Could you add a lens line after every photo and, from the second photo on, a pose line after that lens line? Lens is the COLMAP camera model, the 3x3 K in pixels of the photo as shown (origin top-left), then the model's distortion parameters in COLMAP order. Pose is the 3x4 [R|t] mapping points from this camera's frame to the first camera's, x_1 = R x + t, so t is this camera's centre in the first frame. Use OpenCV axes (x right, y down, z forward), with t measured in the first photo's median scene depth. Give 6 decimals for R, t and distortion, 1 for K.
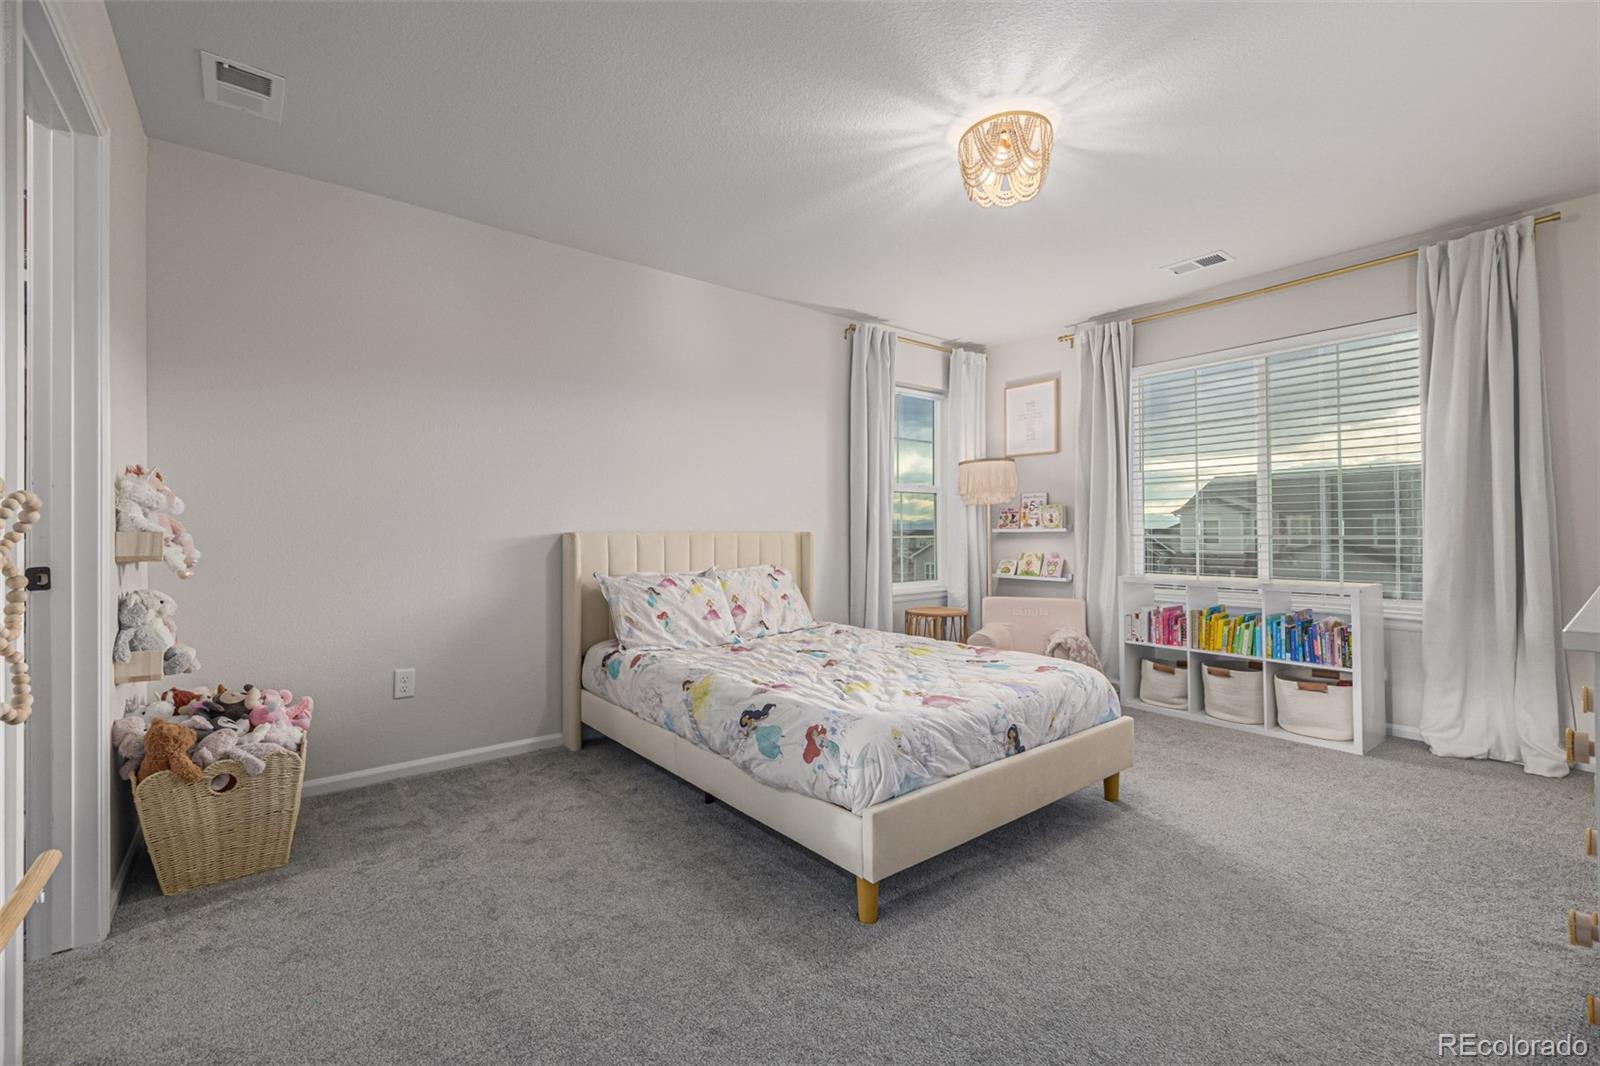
lens RADIAL K [[678.3, 0, 793.1], [0, 678.3, 527.5], [0, 0, 1]] dist [0.001537, 0.000143]
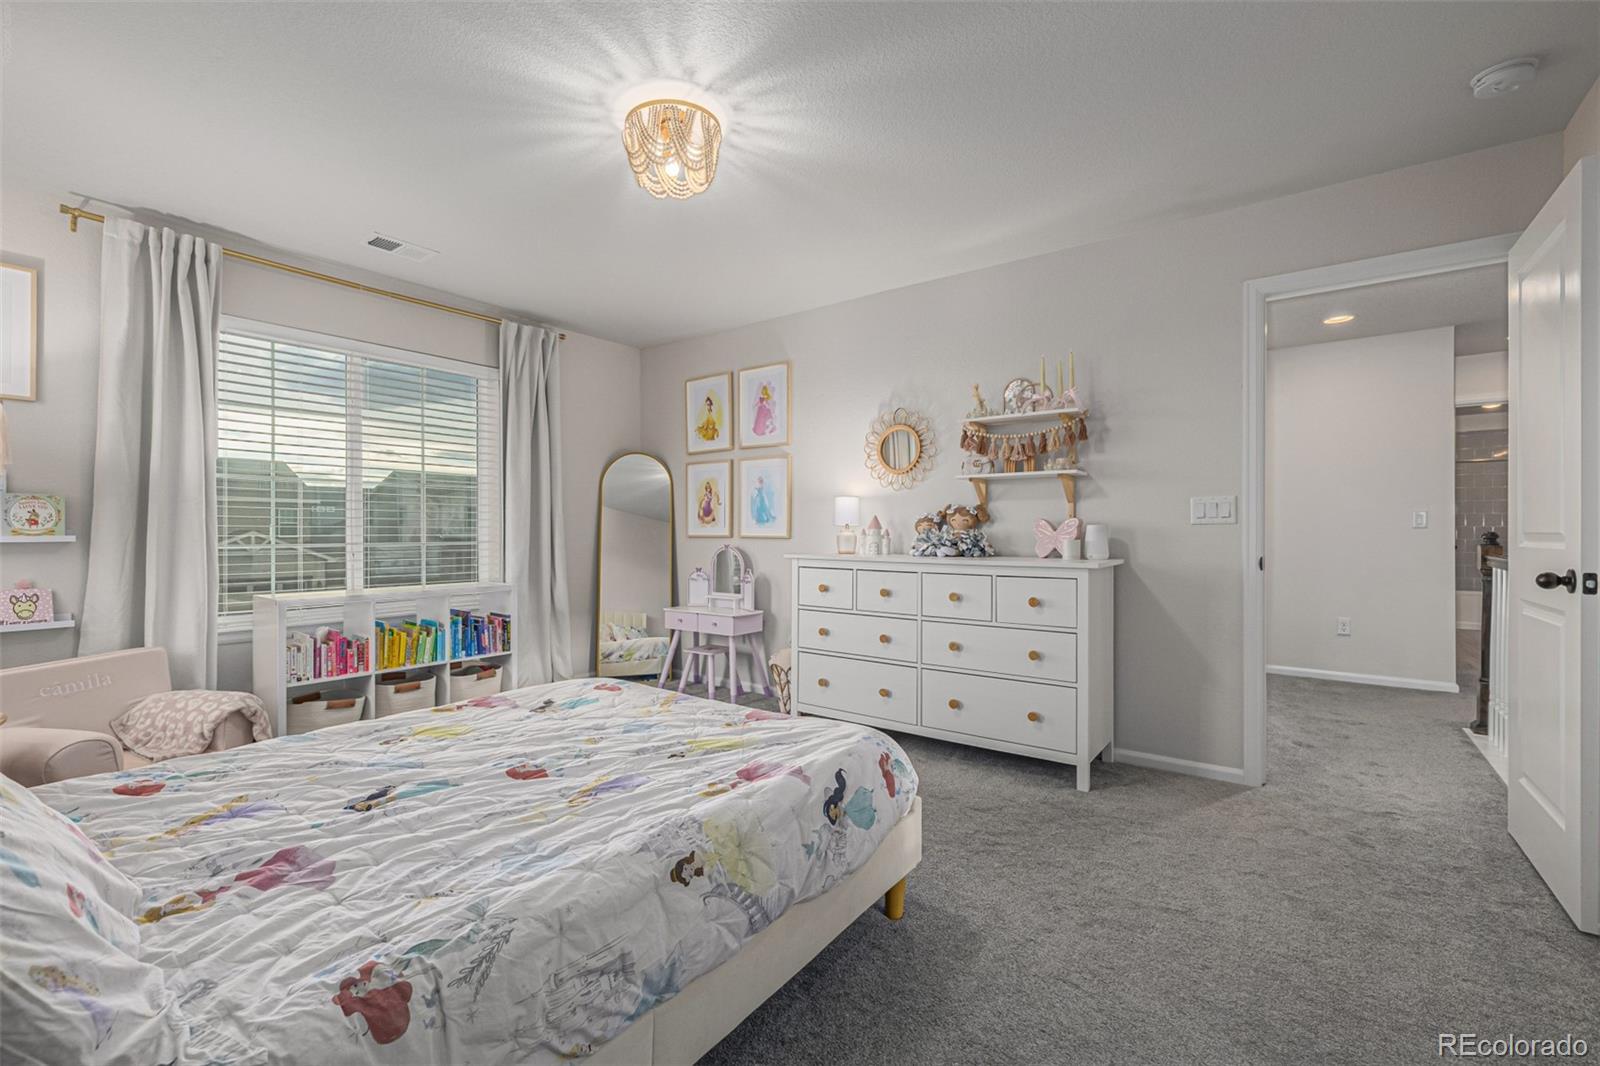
lens RADIAL K [[689.2, 0, 795.5], [0, 689.2, 528.3], [0, 0, 1]] dist [0.001144, -0.000172]
pose [[-0.262443, 0.008477, 0.964910, -0.463947], [-0.001834, 0.999955, -0.009284, -0.001178], [-0.964946, -0.004206, -0.262416, 0.762139]]
